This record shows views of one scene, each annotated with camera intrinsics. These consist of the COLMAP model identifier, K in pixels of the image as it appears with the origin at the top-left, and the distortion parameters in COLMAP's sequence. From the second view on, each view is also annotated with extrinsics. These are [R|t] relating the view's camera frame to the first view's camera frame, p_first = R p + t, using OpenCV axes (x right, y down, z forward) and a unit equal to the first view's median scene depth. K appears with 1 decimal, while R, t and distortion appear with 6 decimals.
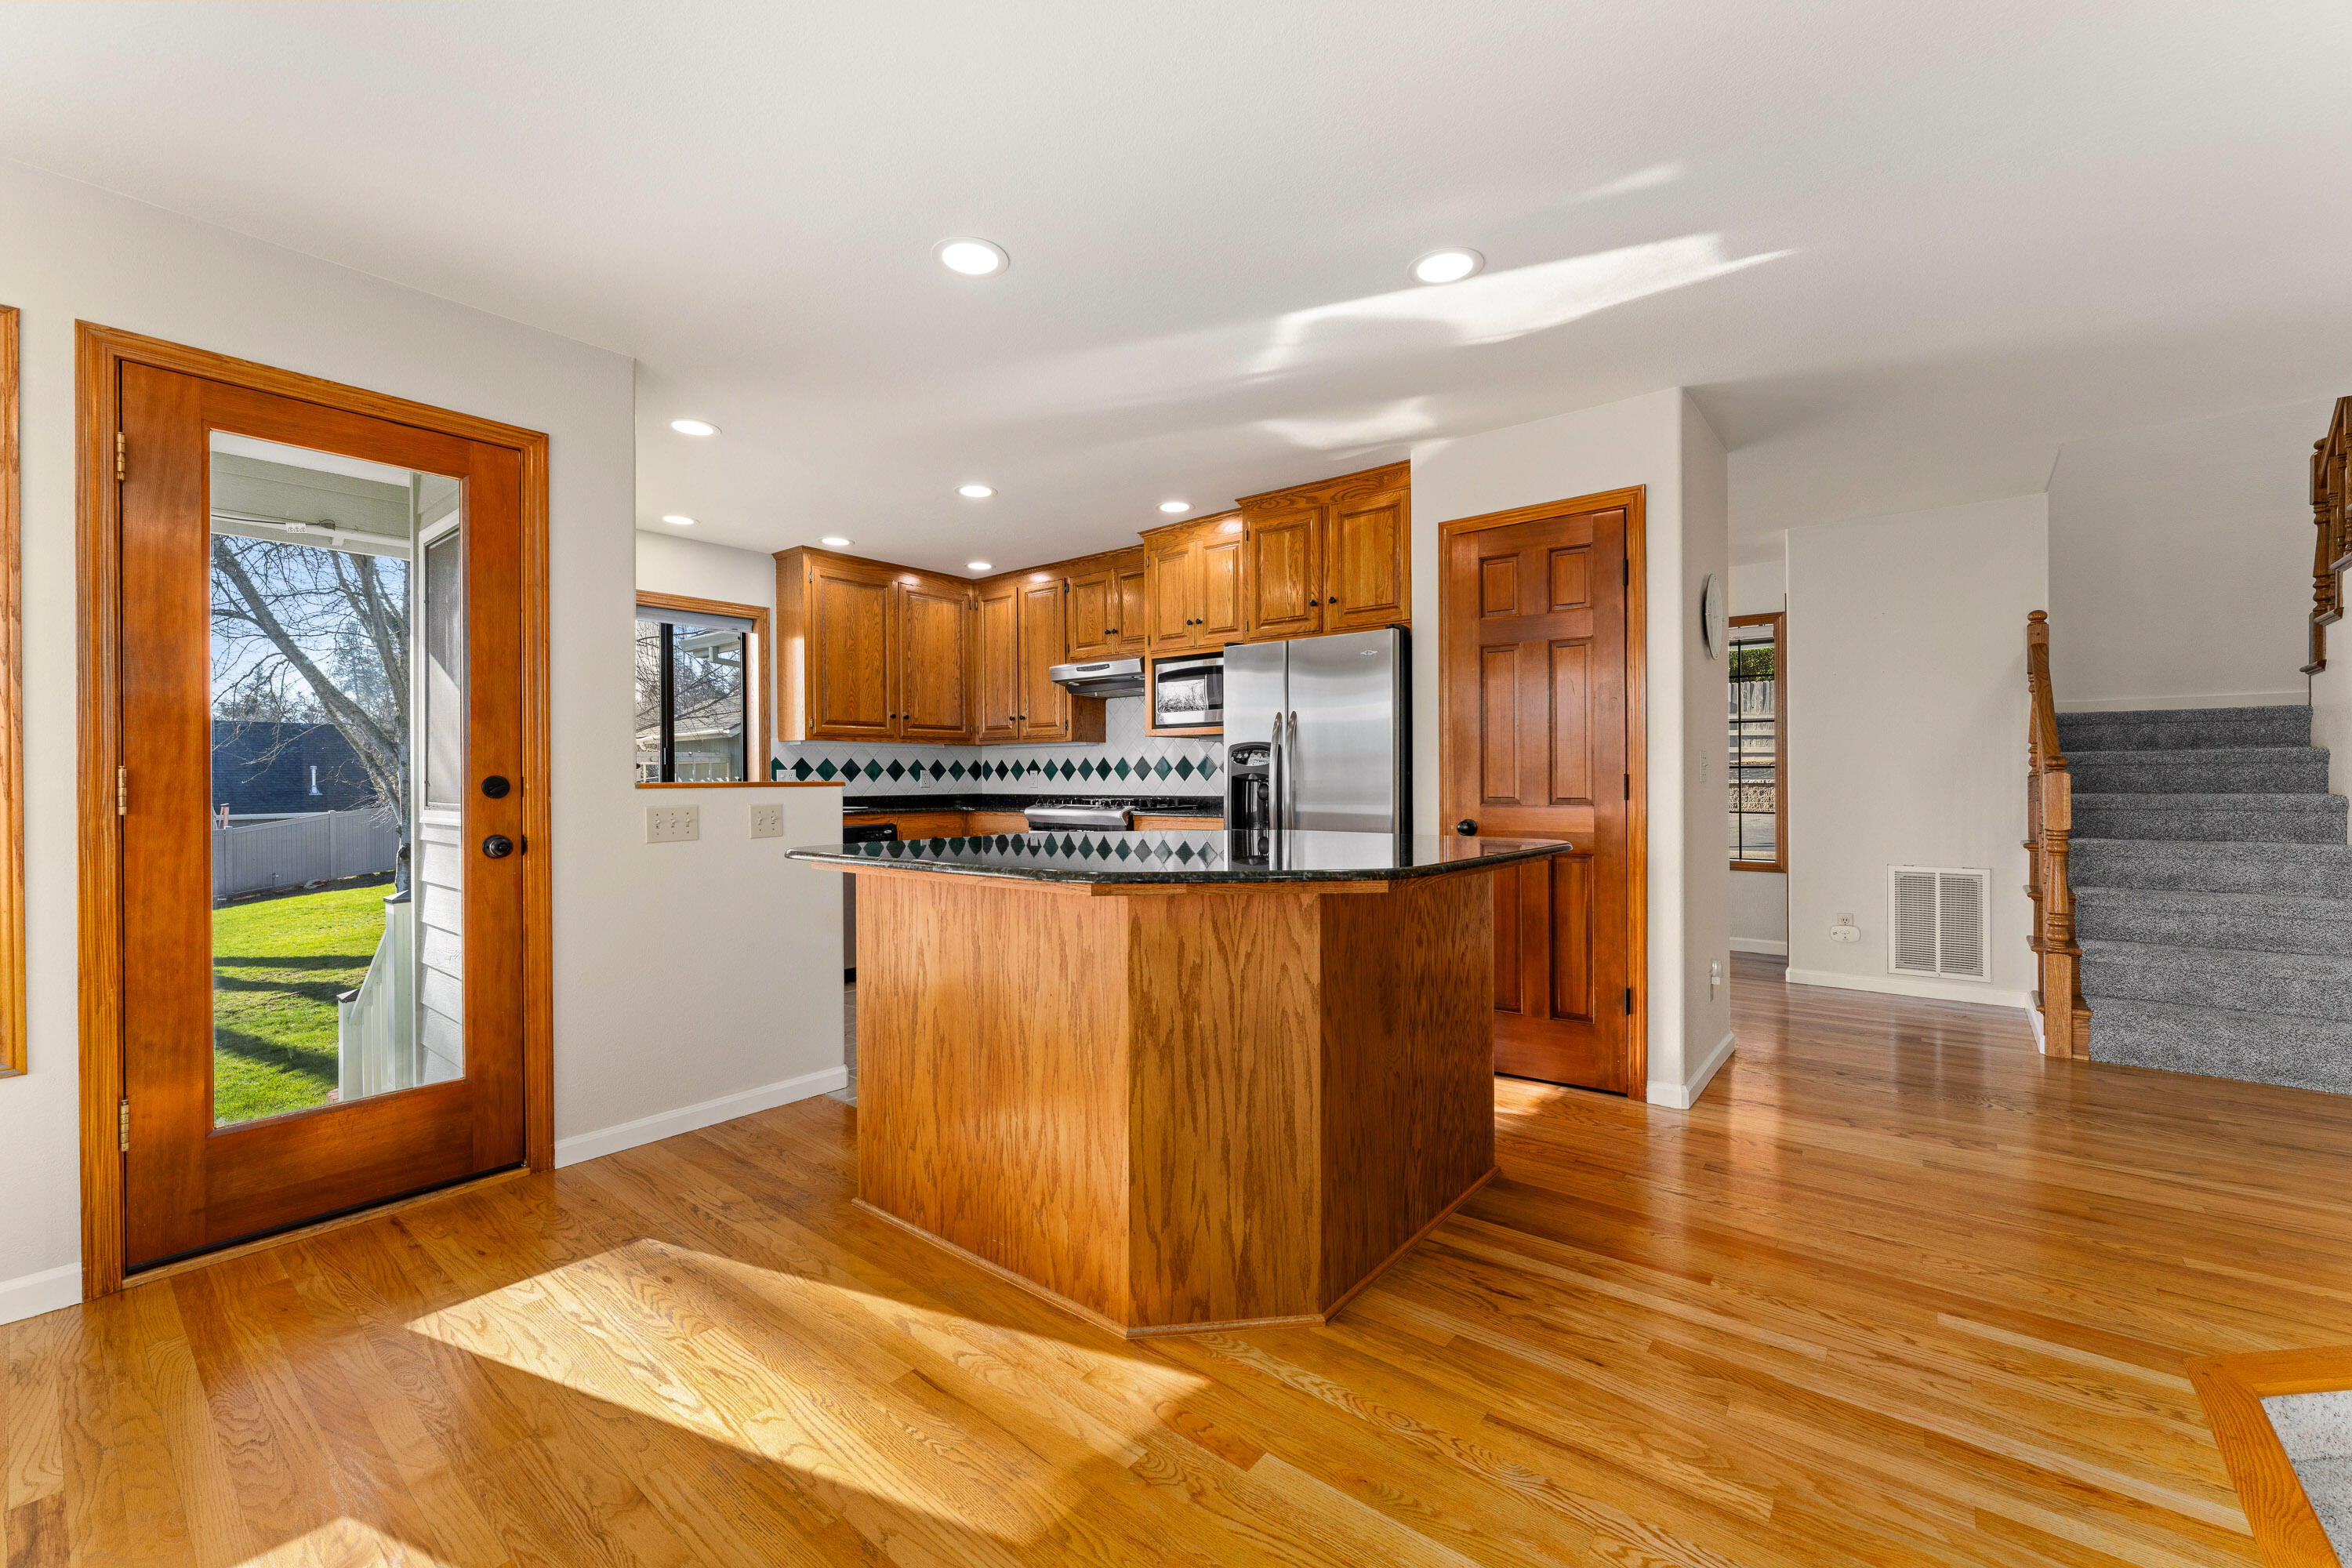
lens RADIAL K [[941.9, 0, 1173.3], [0, 941.9, 778.9], [0, 0, 1]] dist [0.001343, -0.001104]
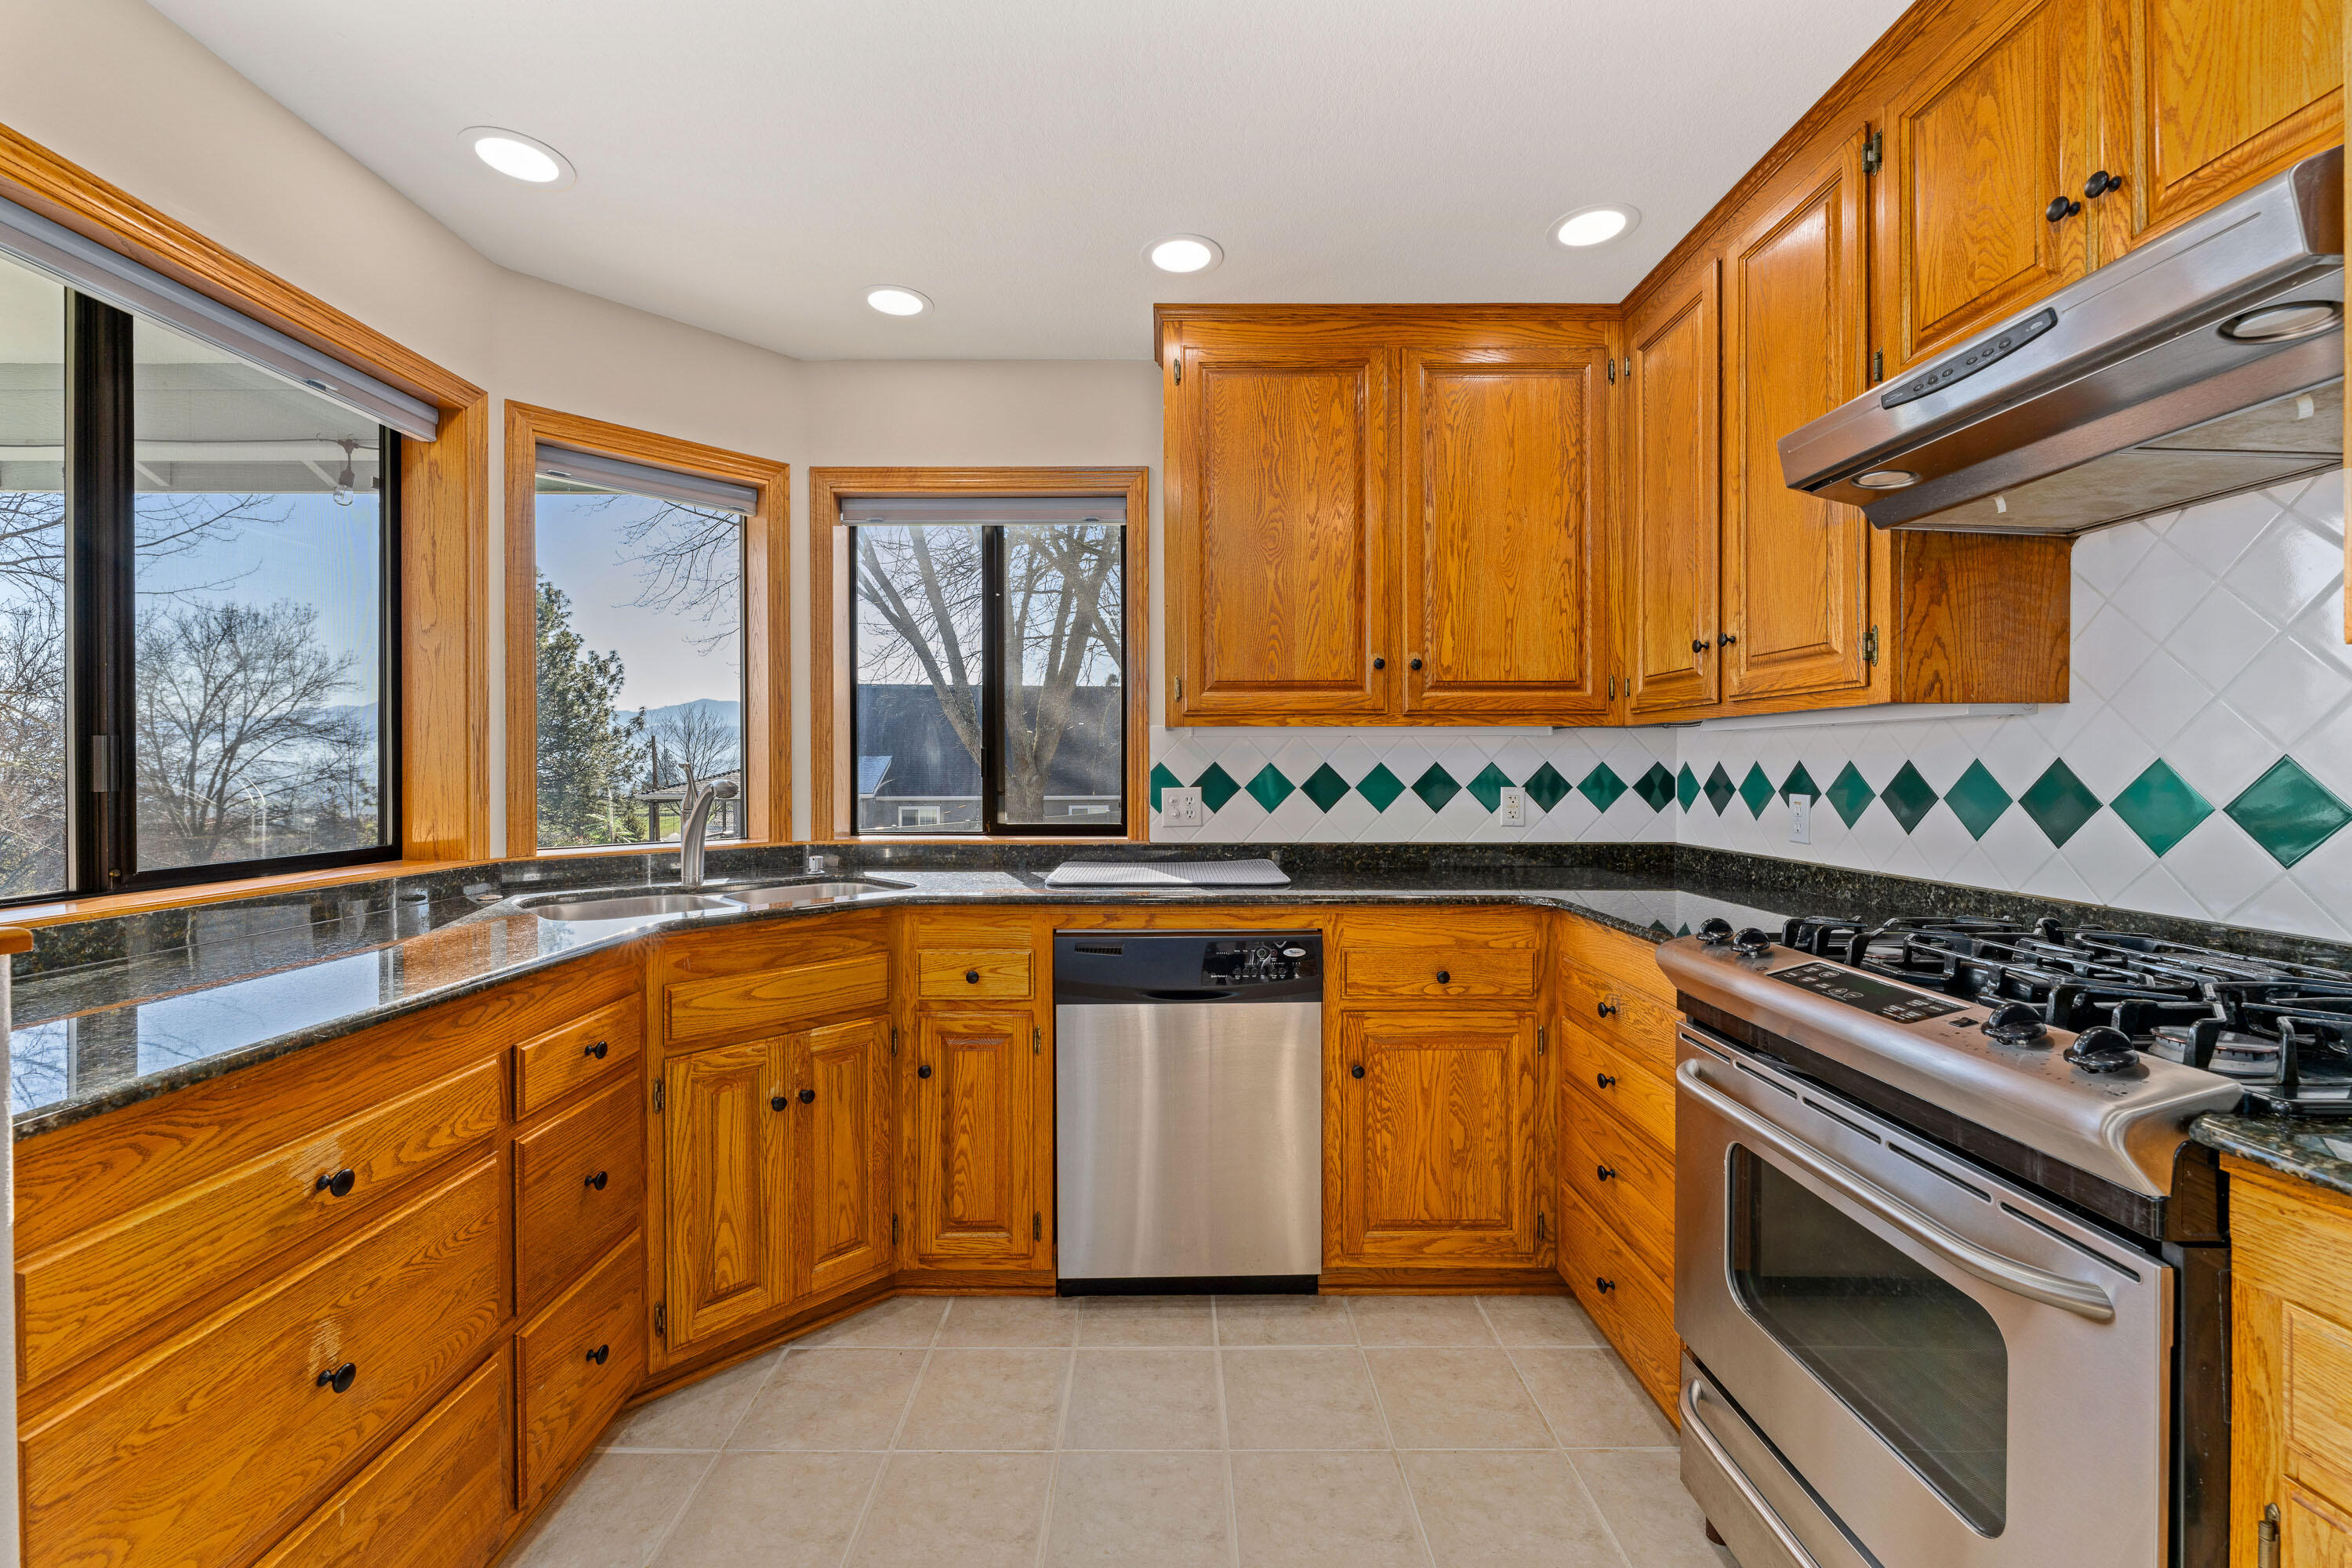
lens RADIAL K [[941.9, 0, 1167.2], [0, 941.9, 772.6], [0, 0, 1]] dist [0.001343, -0.001104]
pose [[0.637770, 0.008075, -0.770185, -0.030488], [-0.004171, 0.999967, 0.007031, -0.020301], [0.770216, -0.001272, 0.637782, 0.659531]]
